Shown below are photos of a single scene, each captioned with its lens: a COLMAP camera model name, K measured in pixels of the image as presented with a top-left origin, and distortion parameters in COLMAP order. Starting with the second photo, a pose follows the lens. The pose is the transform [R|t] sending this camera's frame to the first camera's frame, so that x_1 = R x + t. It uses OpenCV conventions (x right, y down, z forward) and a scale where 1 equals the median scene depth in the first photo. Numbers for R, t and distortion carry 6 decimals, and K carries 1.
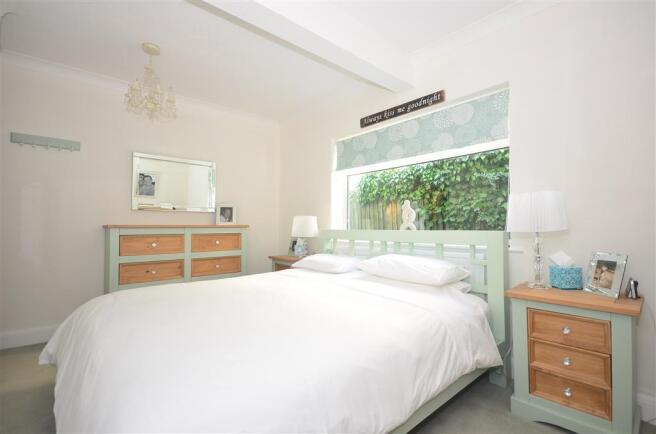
lens RADIAL K [[306.6, 0, 306.8], [0, 306.6, 222.2], [0, 0, 1]] dist [0.000667, 0.000059]
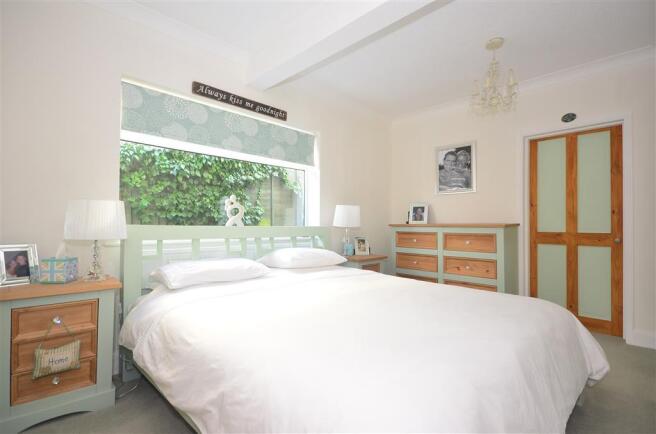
lens RADIAL K [[306.6, 0, 306.8], [0, 306.6, 222.2], [0, 0, 1]] dist [0.000667, 0.000059]
pose [[-0.064703, 0.003951, 0.997897, -0.680113], [-0.025624, 0.999656, -0.005619, 0.013847], [-0.997576, -0.025934, -0.064579, 0.854257]]
